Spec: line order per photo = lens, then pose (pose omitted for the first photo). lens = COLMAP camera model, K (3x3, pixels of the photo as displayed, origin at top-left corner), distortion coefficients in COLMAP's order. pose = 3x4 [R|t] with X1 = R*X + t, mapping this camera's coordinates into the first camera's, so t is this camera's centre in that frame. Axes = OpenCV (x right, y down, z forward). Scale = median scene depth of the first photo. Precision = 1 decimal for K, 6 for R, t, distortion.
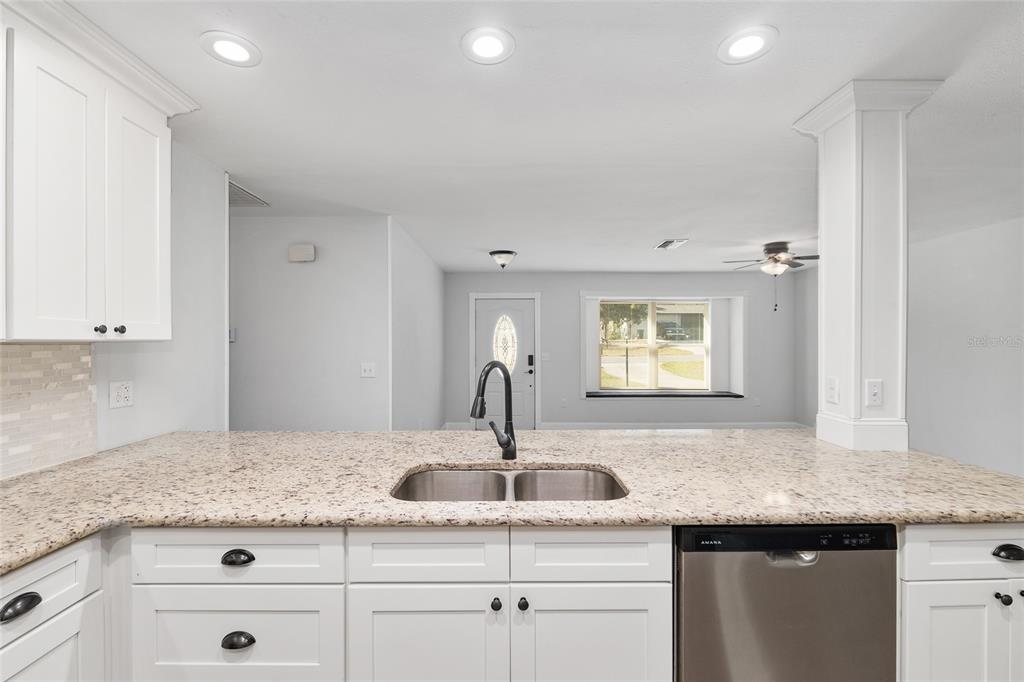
lens RADIAL K [[437.2, 0, 508.5], [0, 437.2, 342.6], [0, 0, 1]] dist [-0.007980, -0.000237]
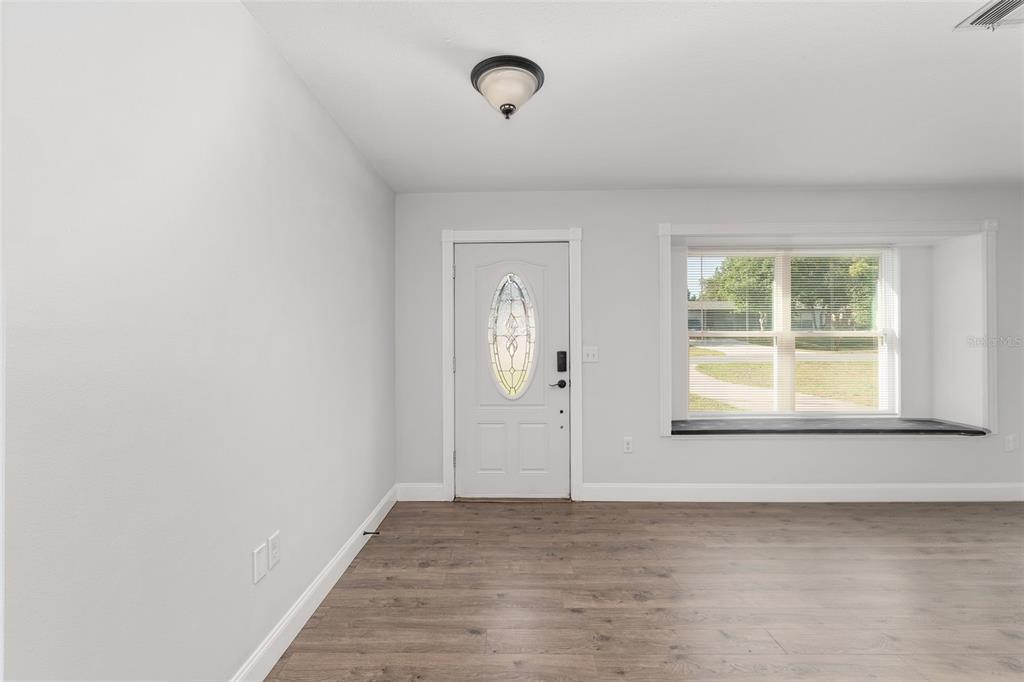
lens RADIAL K [[444.8, 0, 510.3], [0, 444.8, 340.9], [0, 0, 1]] dist [-0.002067, -0.000023]
pose [[0.999913, -0.003114, -0.012783, -0.003703], [0.003024, 0.999971, -0.007051, 0.025986], [0.012805, 0.007012, 0.999893, 0.631332]]
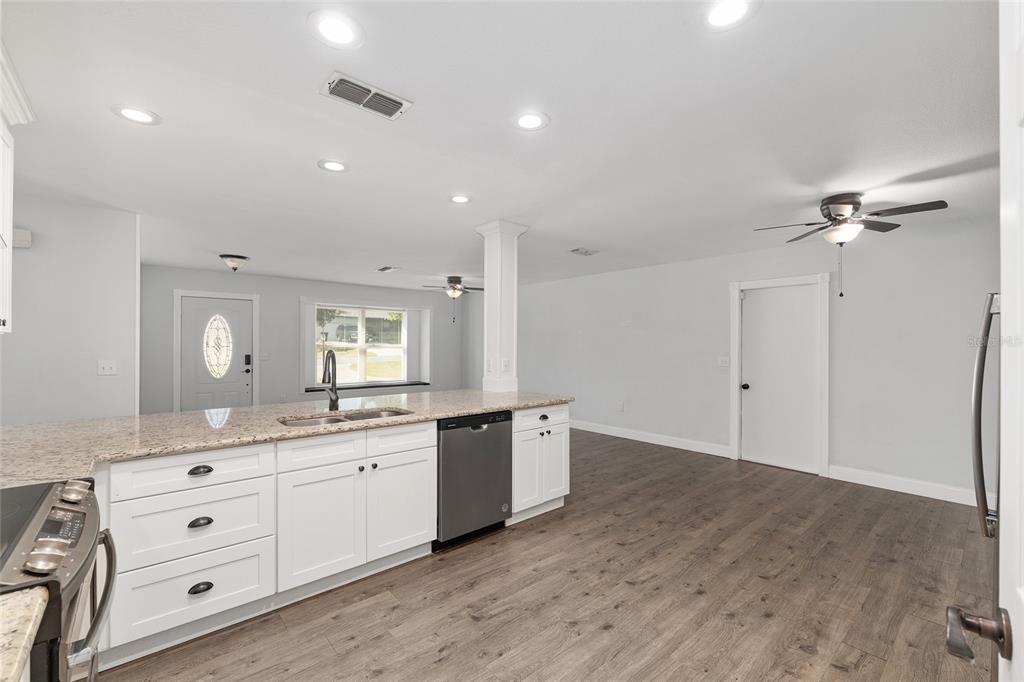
lens RADIAL K [[433.5, 0, 508.4], [0, 433.5, 344.1], [0, 0, 1]] dist [-0.003586, 0.000146]
pose [[0.760035, 0.006900, 0.649845, -0.191637], [-0.004653, 0.999976, -0.005175, 0.007787], [-0.649865, 0.000910, 0.760049, -0.226115]]
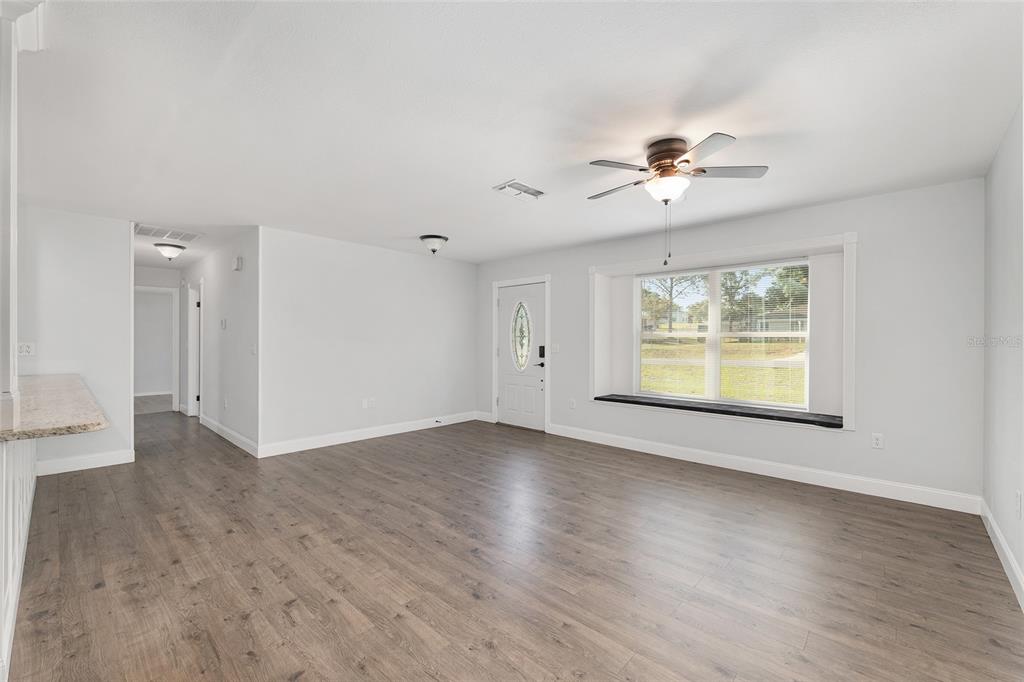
lens RADIAL K [[425.4, 0, 507.5], [0, 425.4, 346.2], [0, 0, 1]] dist [-0.007383, 0.000137]
pose [[0.726605, 0.013117, -0.686930, 0.780331], [-0.007214, 0.999908, 0.011462, 0.025899], [0.687018, -0.003373, 0.726633, 0.429339]]
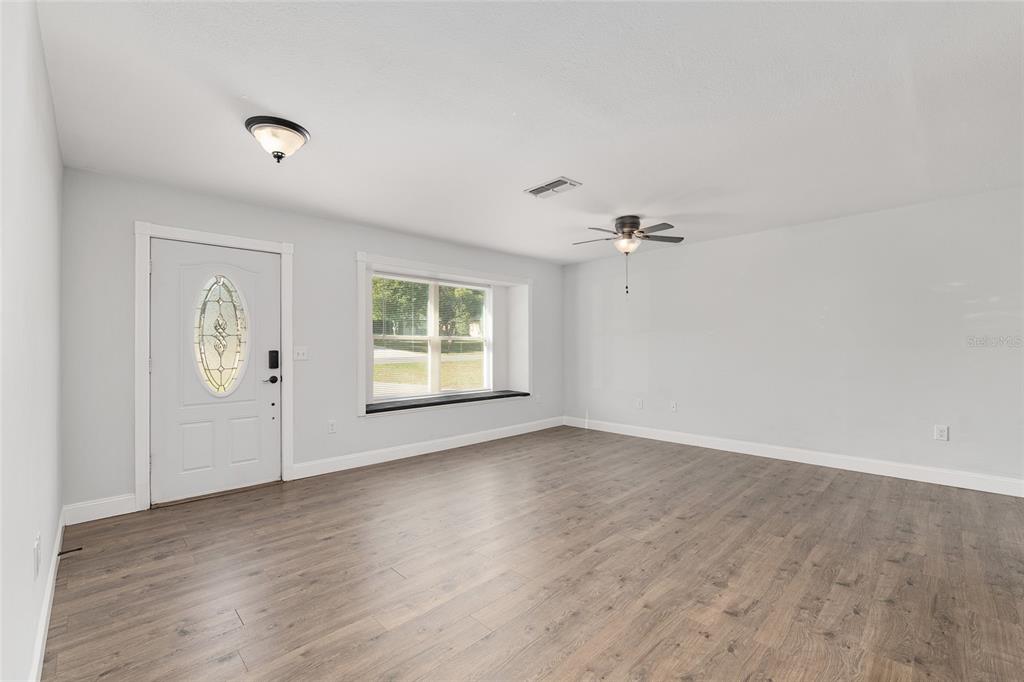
lens RADIAL K [[433.5, 0, 508.4], [0, 433.5, 344.1], [0, 0, 1]] dist [-0.003586, 0.000146]
pose [[0.718010, 0.002881, 0.696027, -0.163278], [0.004373, 0.999953, -0.008650, 0.034755], [-0.696019, 0.009254, 0.717964, 0.497272]]
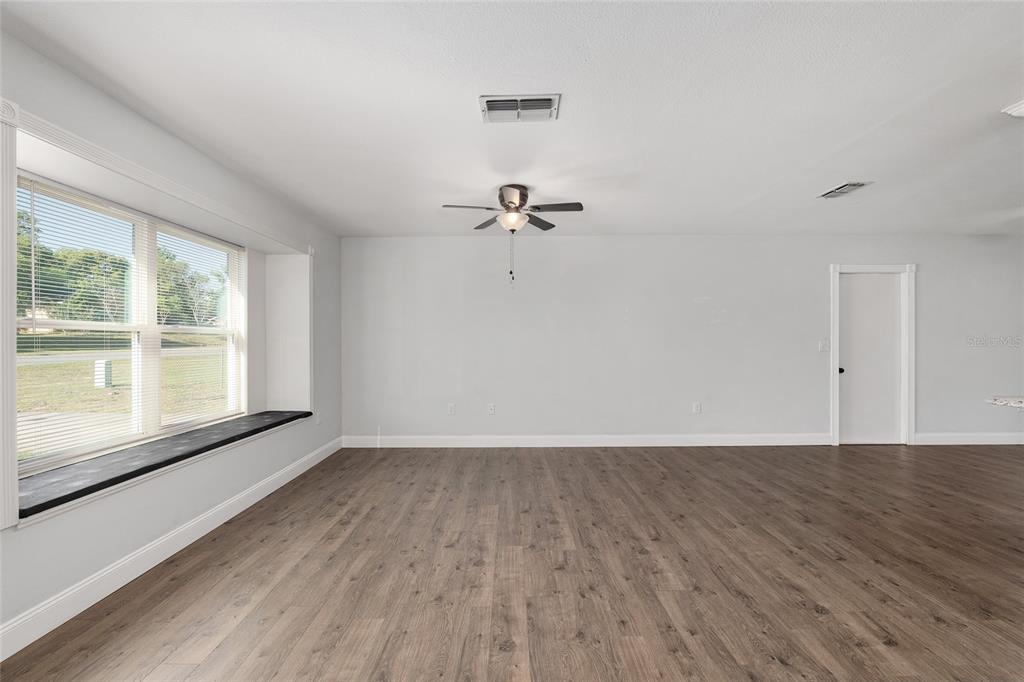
lens RADIAL K [[420.0, 0, 509.1], [0, 420.0, 343.3], [0, 0, 1]] dist [-0.009805, 0.000167]
pose [[0.005824, -0.001440, 0.999982, -0.085087], [0.006467, 0.999978, 0.001402, 0.030827], [-0.999962, 0.006458, 0.005833, 0.931493]]
